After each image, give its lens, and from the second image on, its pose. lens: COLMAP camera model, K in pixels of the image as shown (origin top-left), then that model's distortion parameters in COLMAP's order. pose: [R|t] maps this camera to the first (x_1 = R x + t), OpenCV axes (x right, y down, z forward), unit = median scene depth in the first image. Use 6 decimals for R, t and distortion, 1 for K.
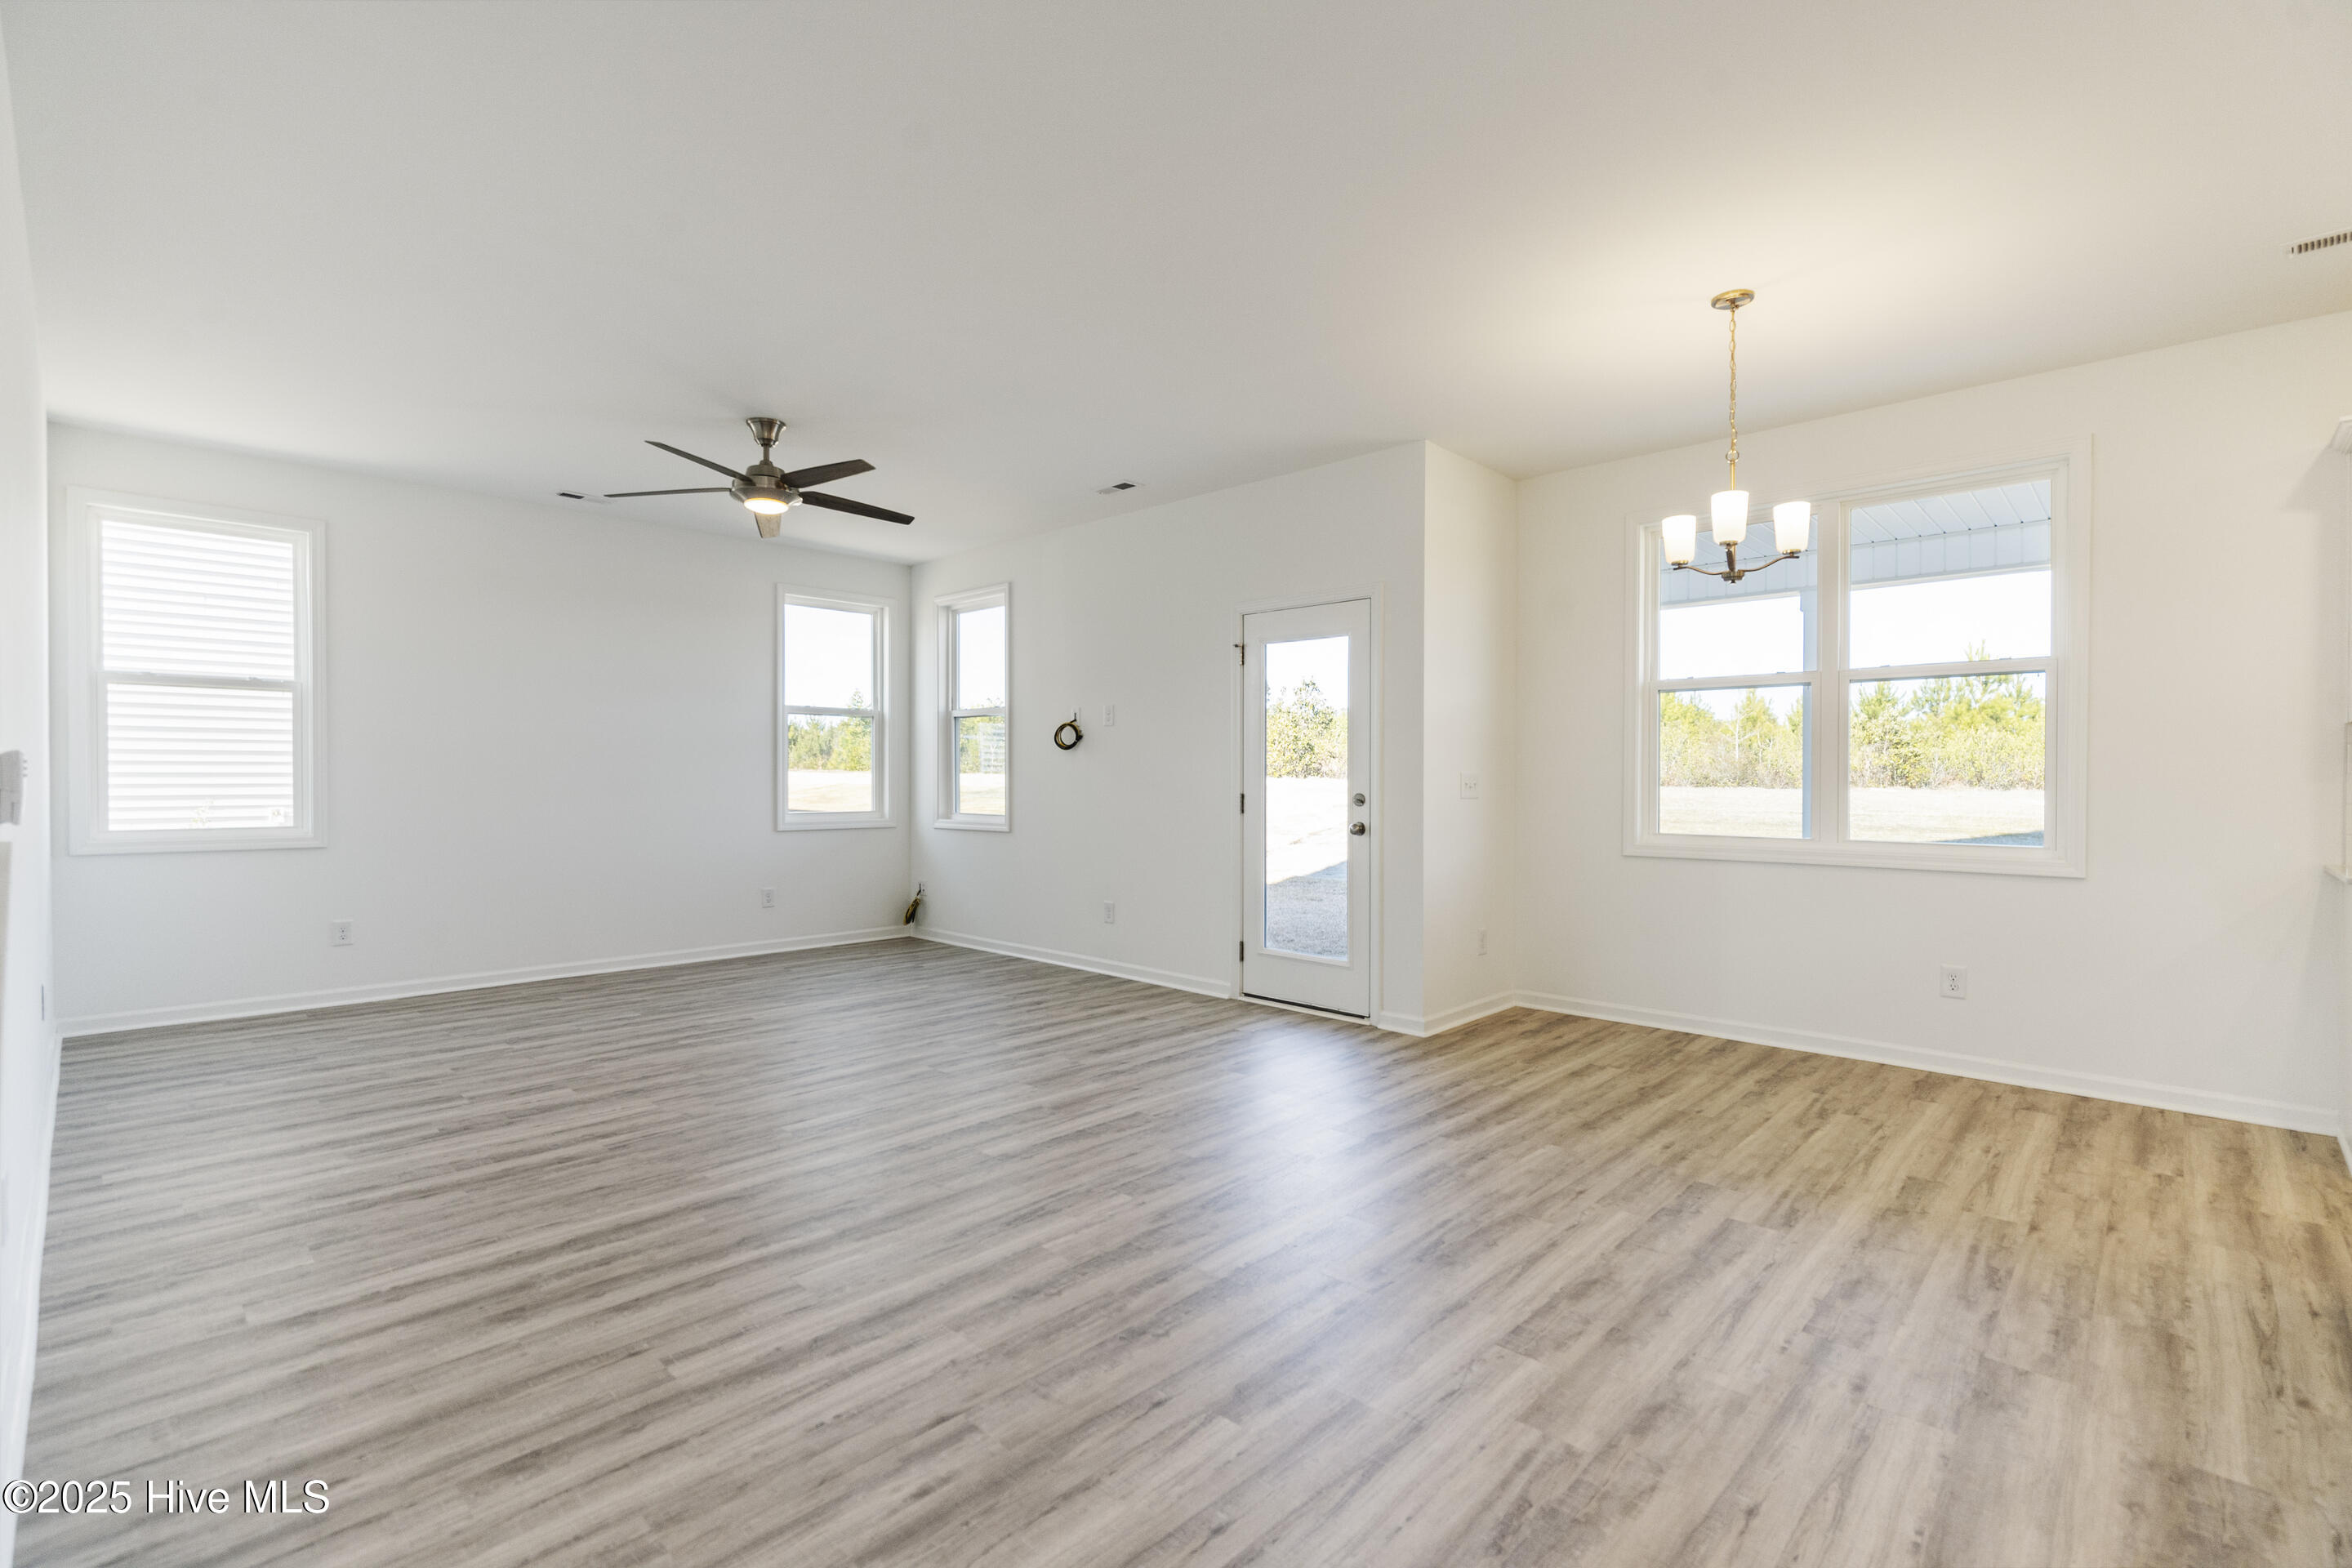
lens RADIAL K [[1053.9, 0, 1175.0], [0, 1053.9, 794.6], [0, 0, 1]] dist [-0.001688, -0.000456]
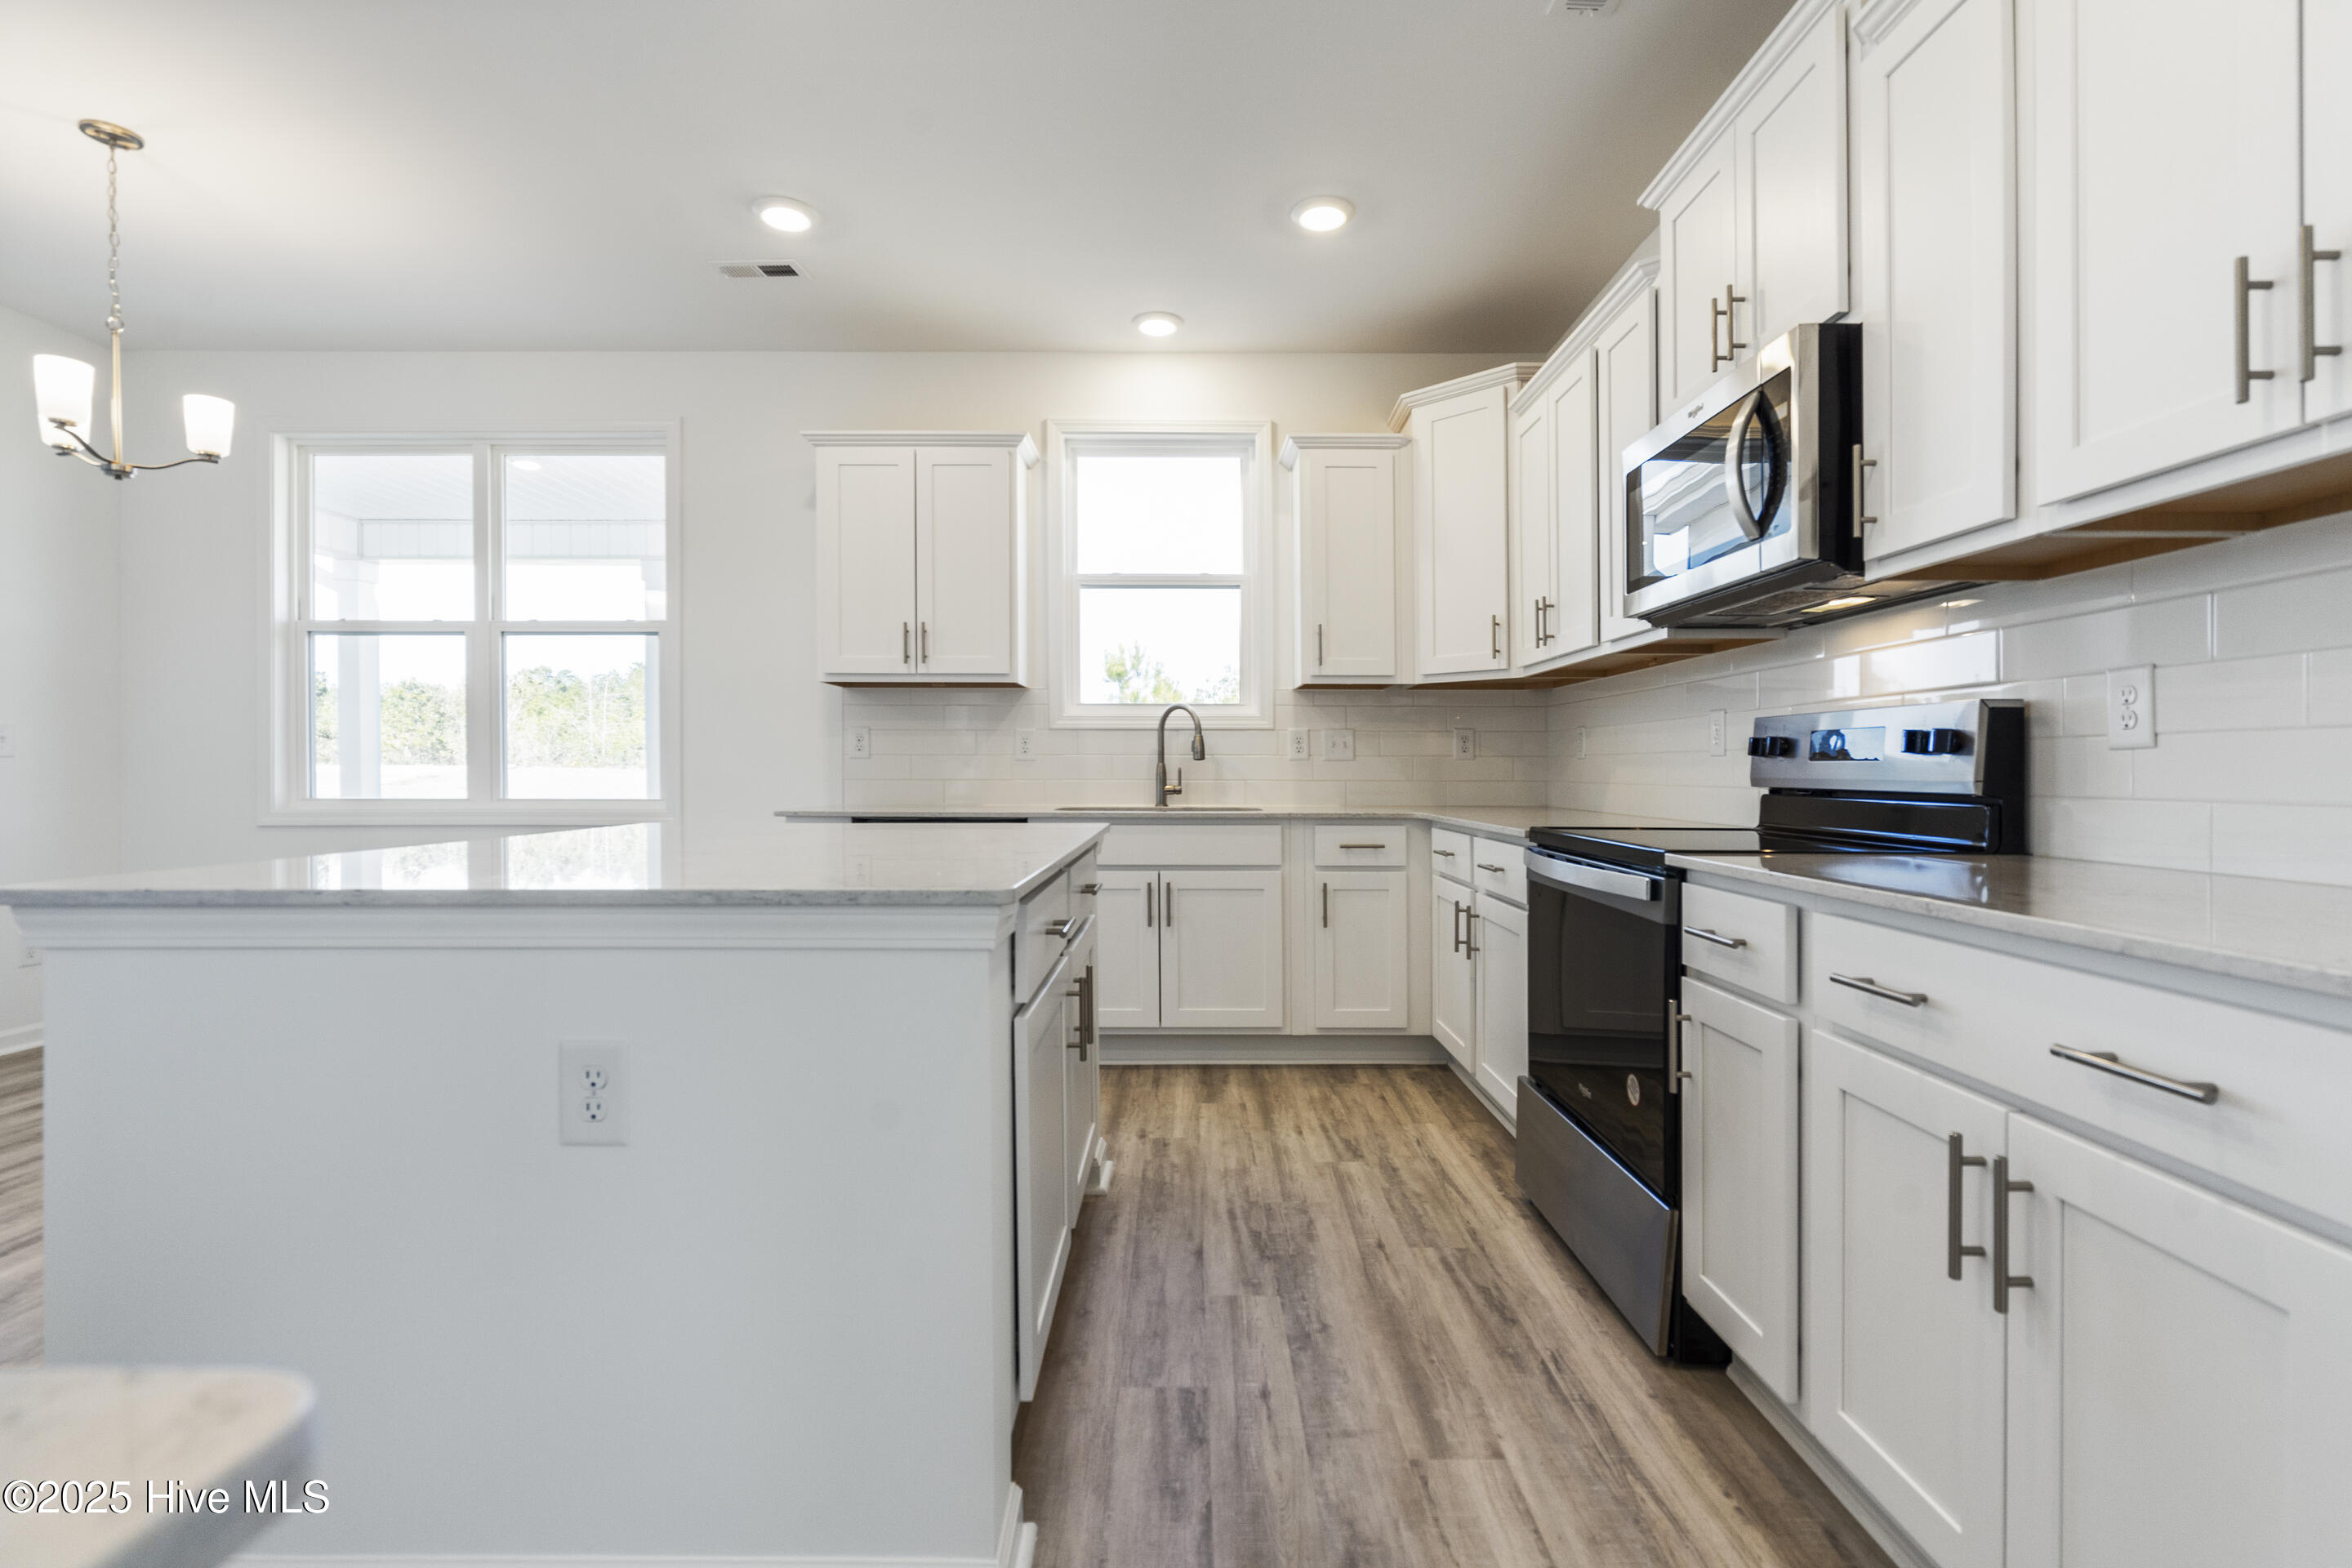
lens RADIAL K [[1053.9, 0, 1184.4], [0, 1053.9, 769.4], [0, 0, 1]] dist [-0.001688, -0.000456]
pose [[0.713975, -0.001719, 0.700169, 0.581216], [0.010408, 0.999913, -0.008159, 0.044073], [-0.700094, 0.013113, 0.713930, -0.175765]]
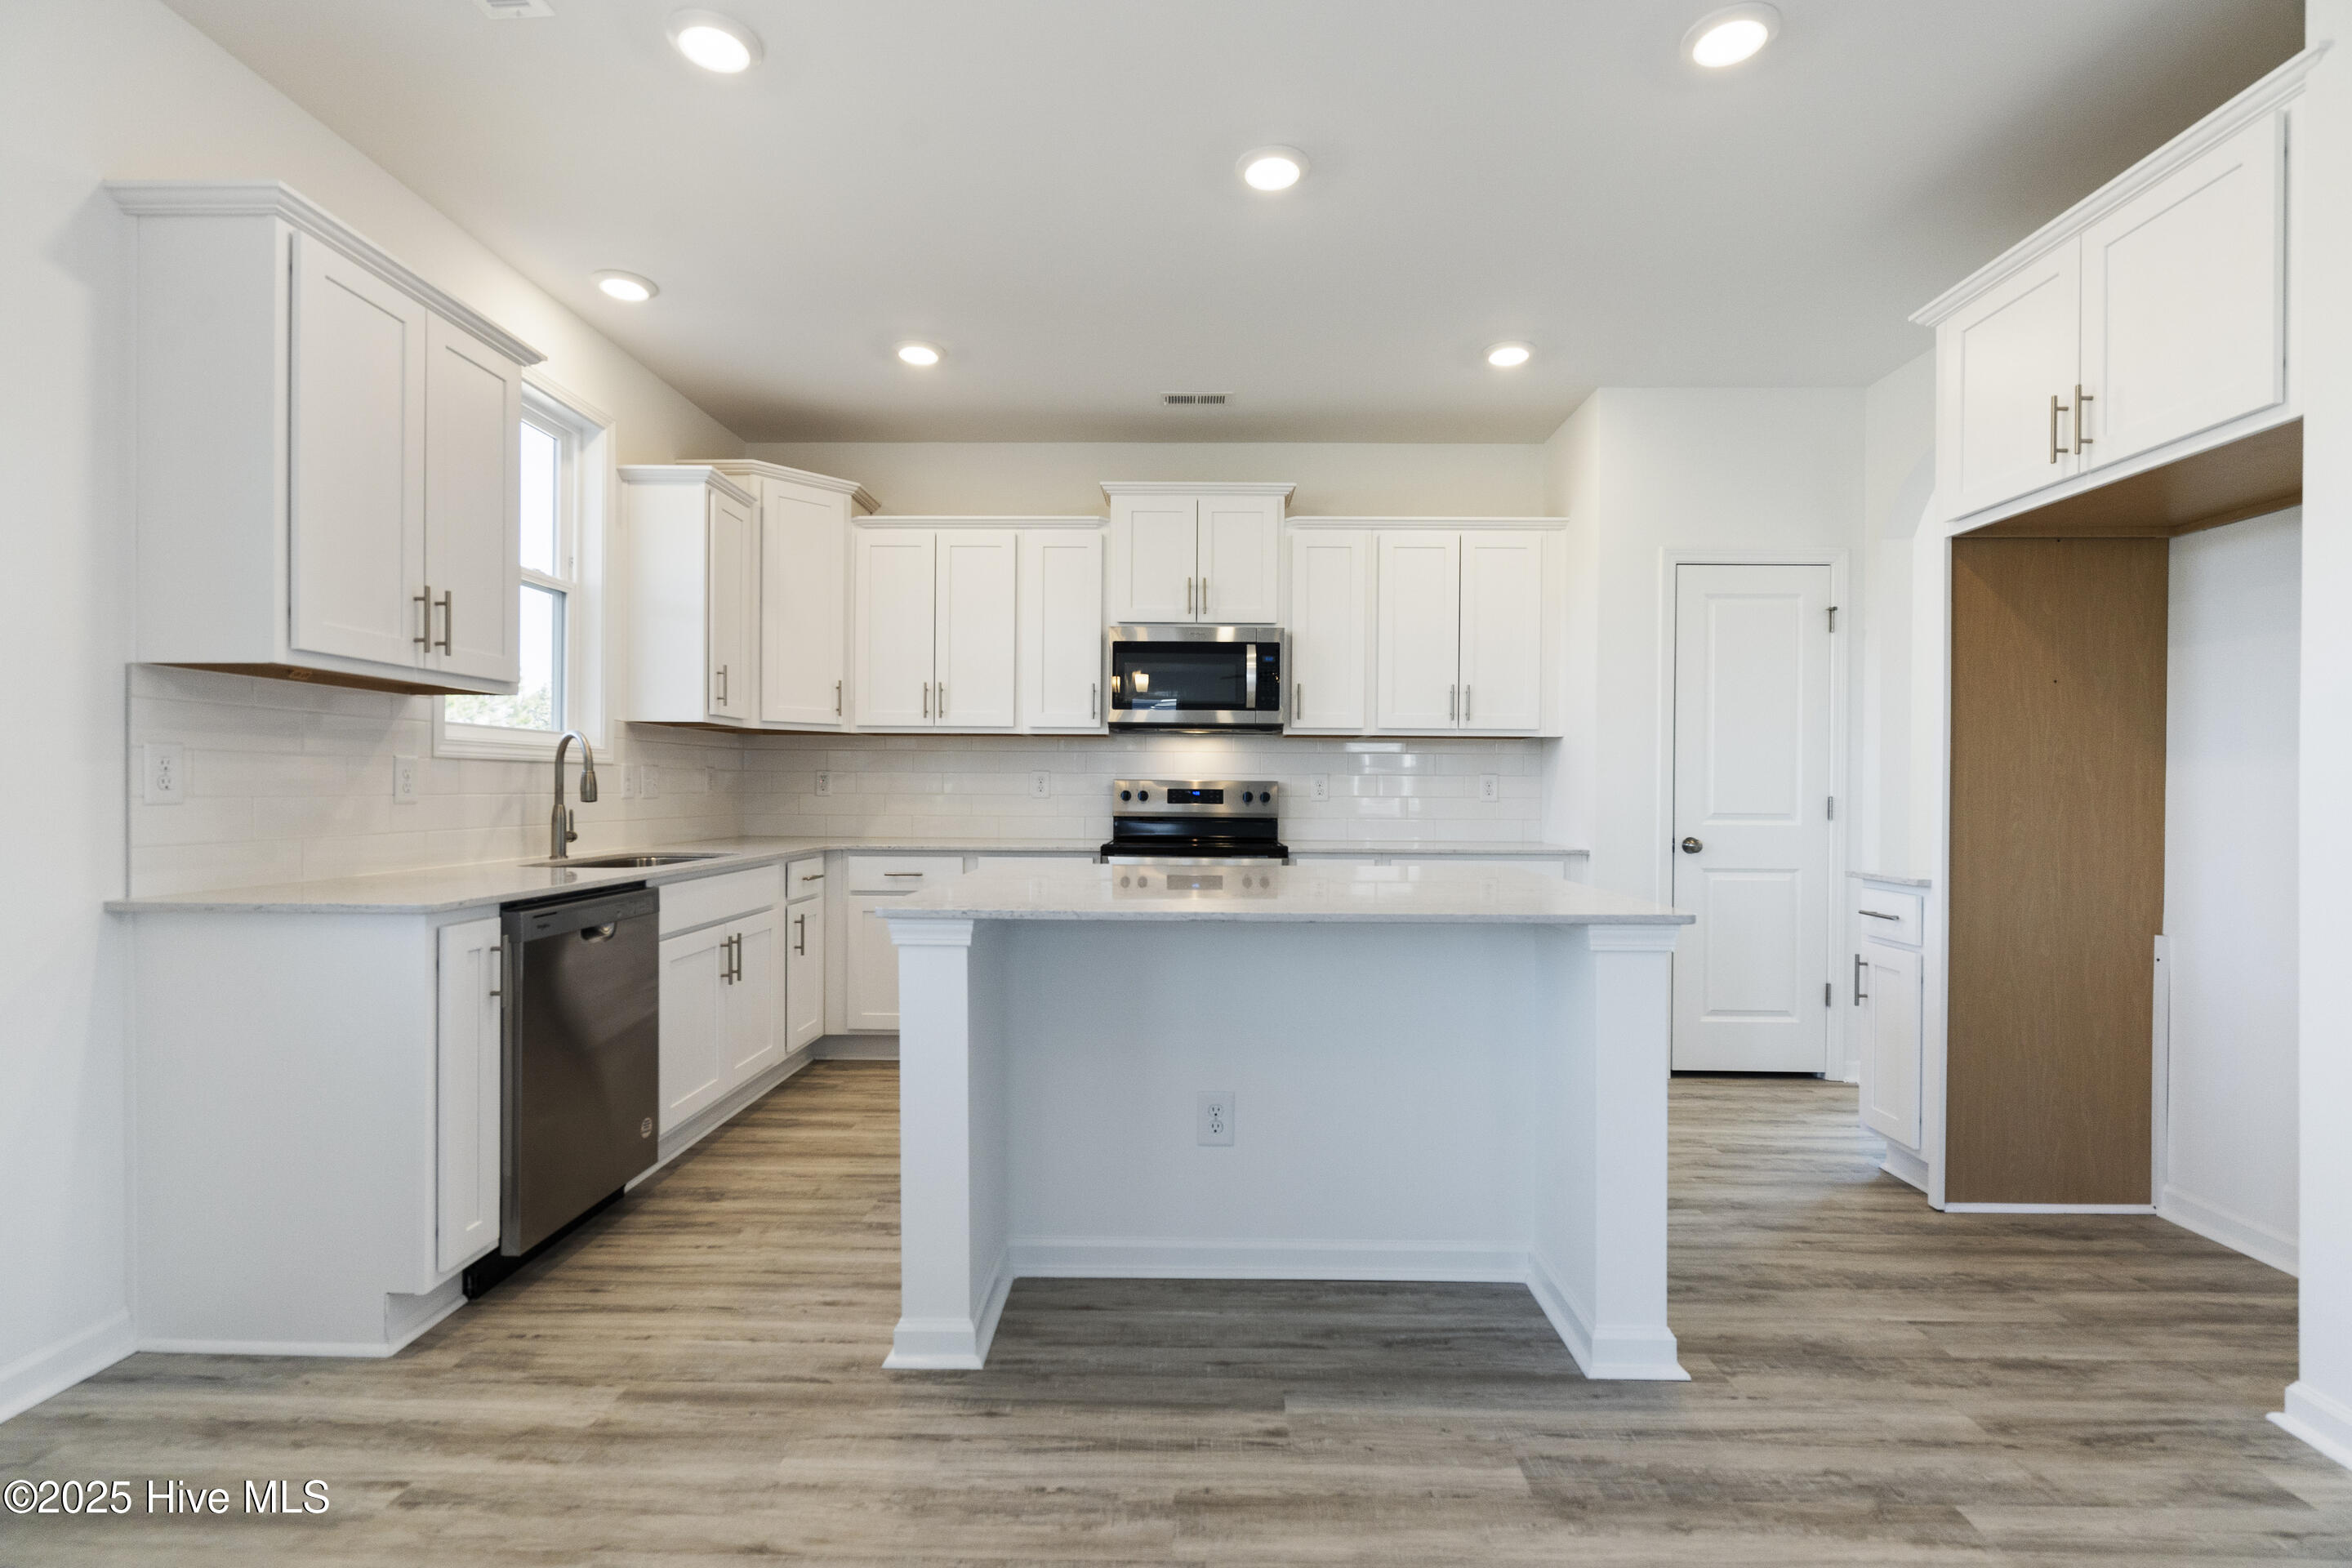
lens RADIAL K [[1053.9, 0, 1180.7], [0, 1053.9, 786.3], [0, 0, 1]] dist [-0.001688, -0.000456]
pose [[-0.679929, -0.006680, 0.733247, 0.278706], [0.002270, 0.999935, 0.011214, -0.003856], [-0.733274, 0.009289, -0.679870, 1.049149]]
